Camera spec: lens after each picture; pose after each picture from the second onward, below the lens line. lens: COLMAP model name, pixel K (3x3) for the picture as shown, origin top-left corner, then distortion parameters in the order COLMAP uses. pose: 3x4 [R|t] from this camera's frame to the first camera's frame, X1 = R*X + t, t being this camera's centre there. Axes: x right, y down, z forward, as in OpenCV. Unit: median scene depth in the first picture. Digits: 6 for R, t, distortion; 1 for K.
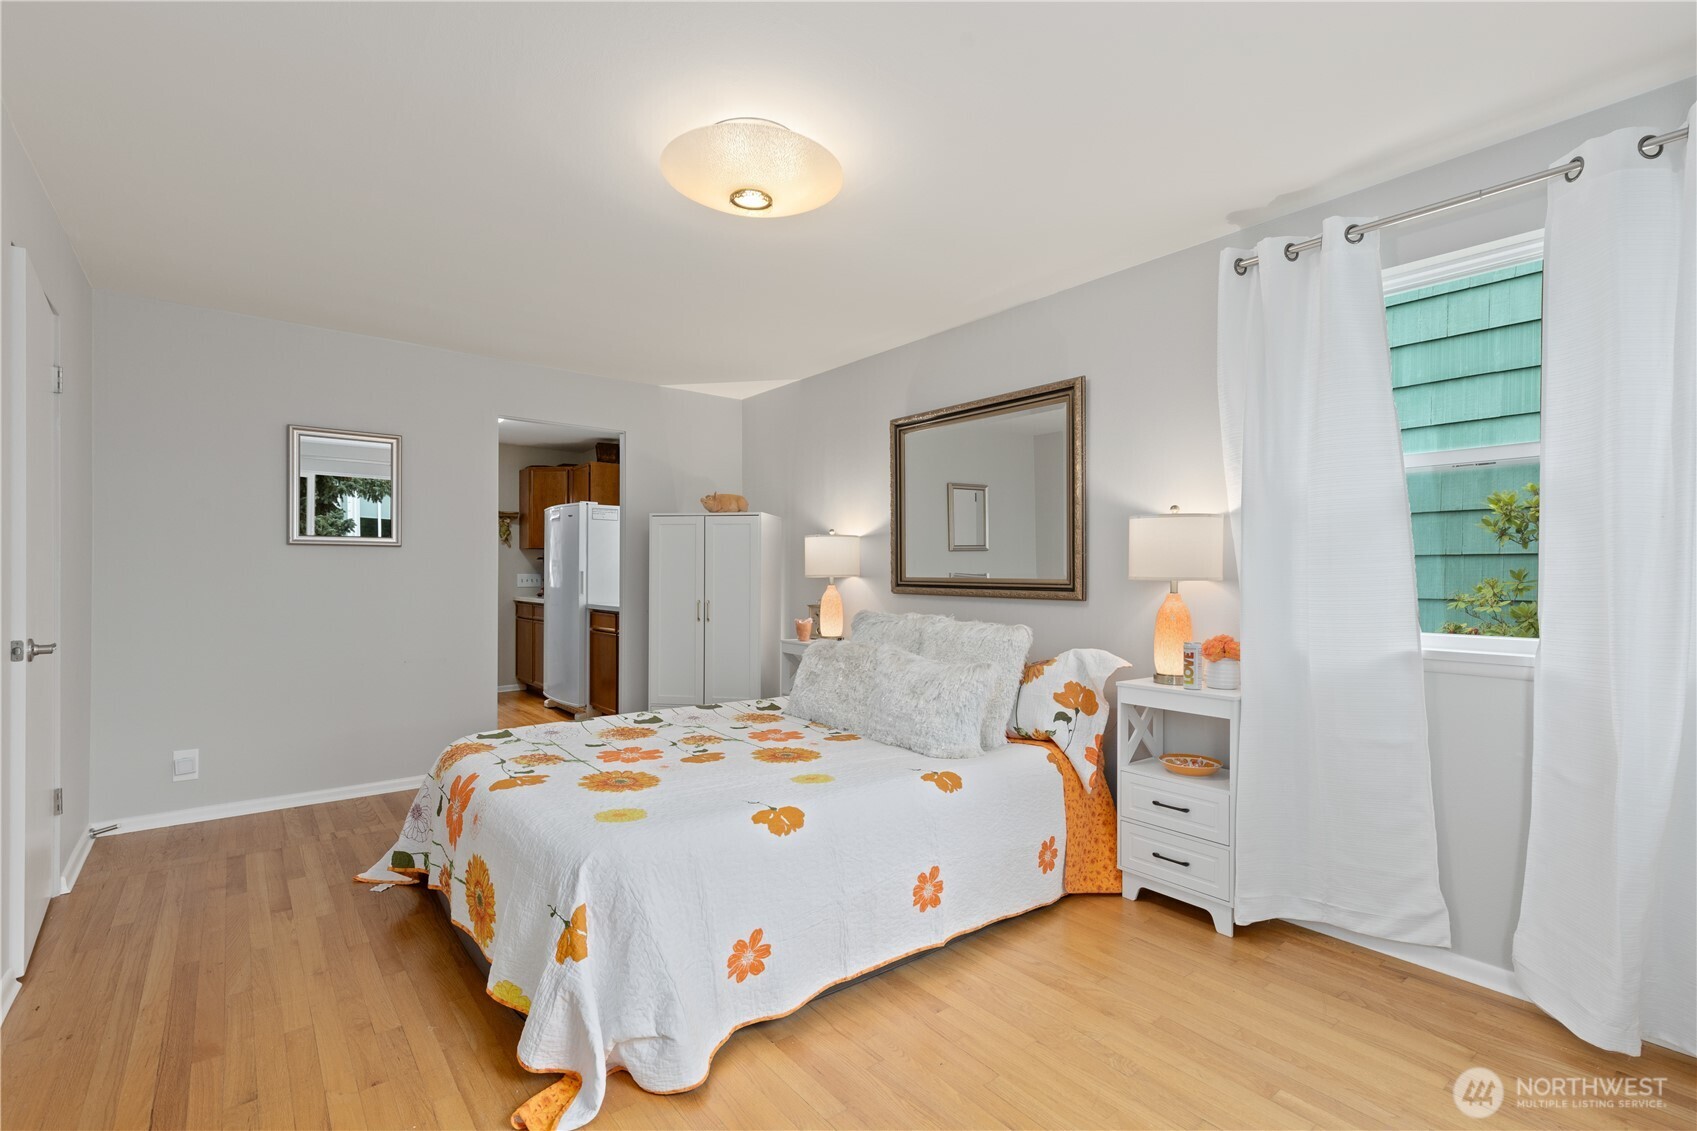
lens RADIAL K [[769.7, 0, 845.7], [0, 769.7, 571.9], [0, 0, 1]] dist [0.001202, 0.000013]
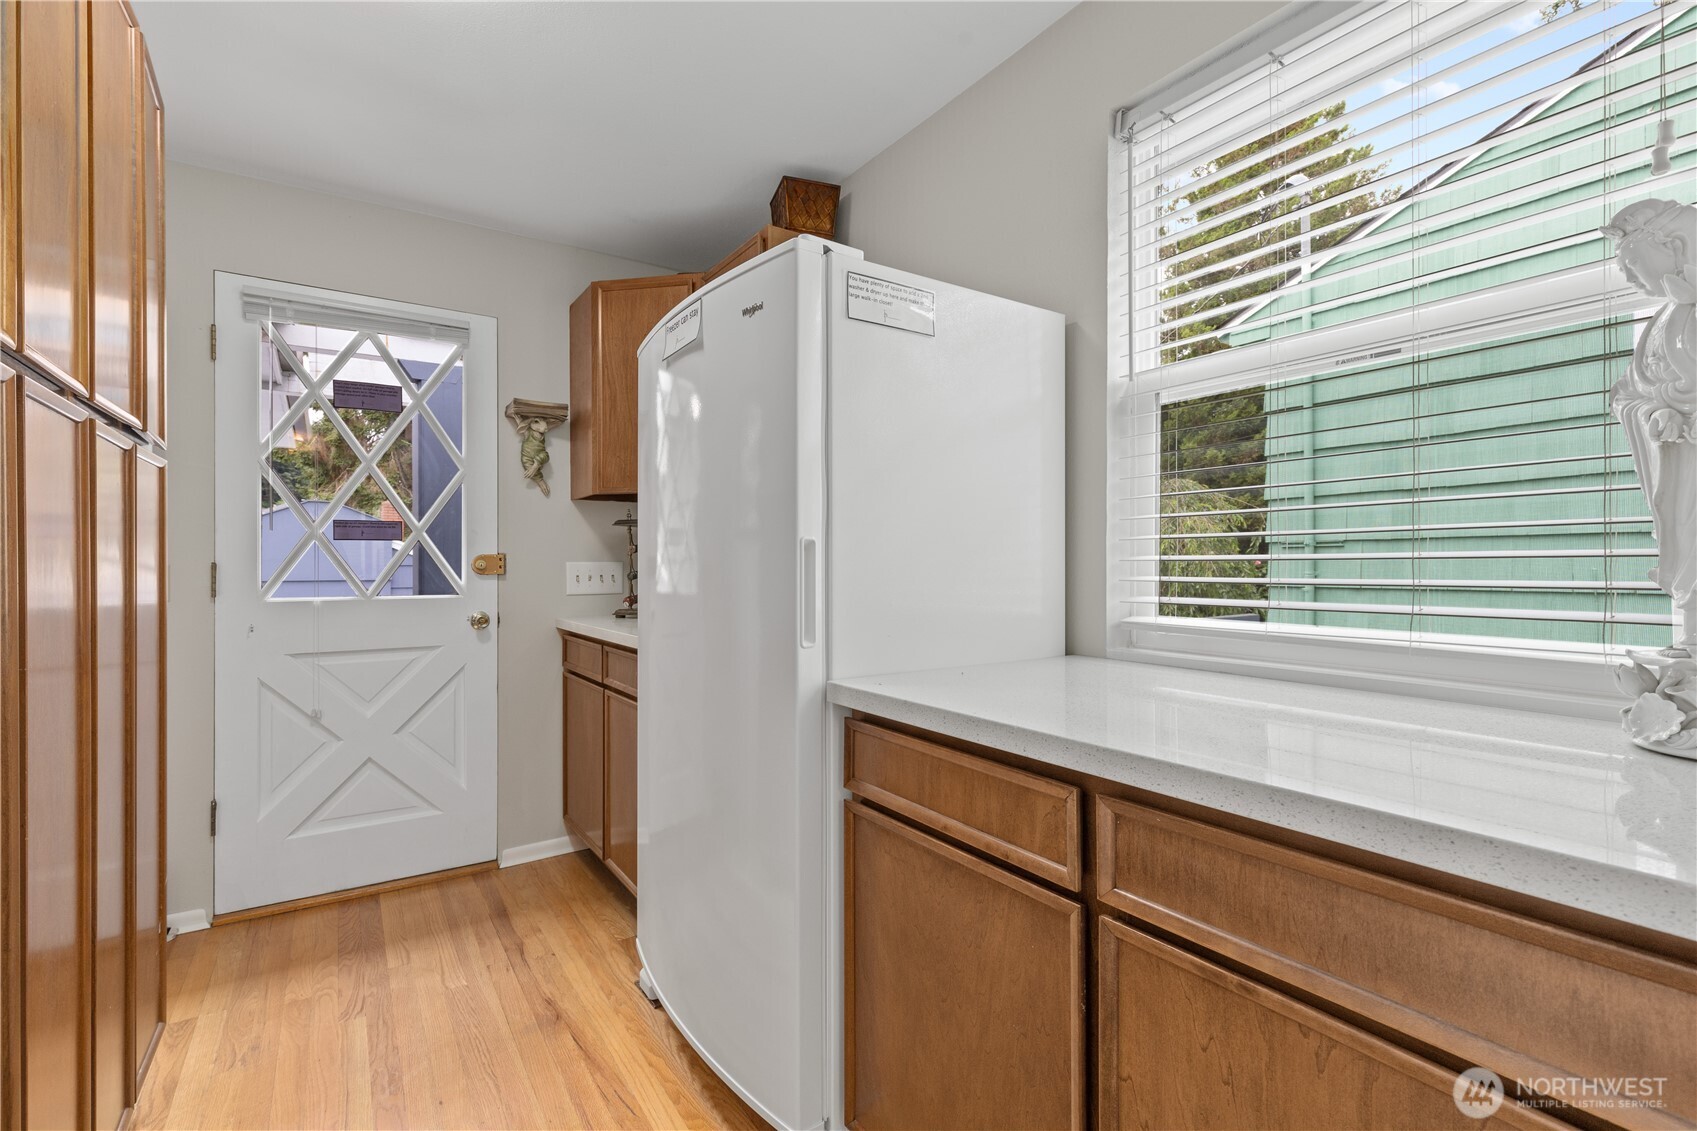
lens RADIAL K [[769.7, 0, 852.2], [0, 769.7, 563.4], [0, 0, 1]] dist [0.001202, 0.000013]
pose [[0.997175, -0.004549, -0.074980, -0.263397], [0.004699, 0.999987, 0.001826, 0.003687], [0.074971, -0.002173, 0.997183, 0.649563]]
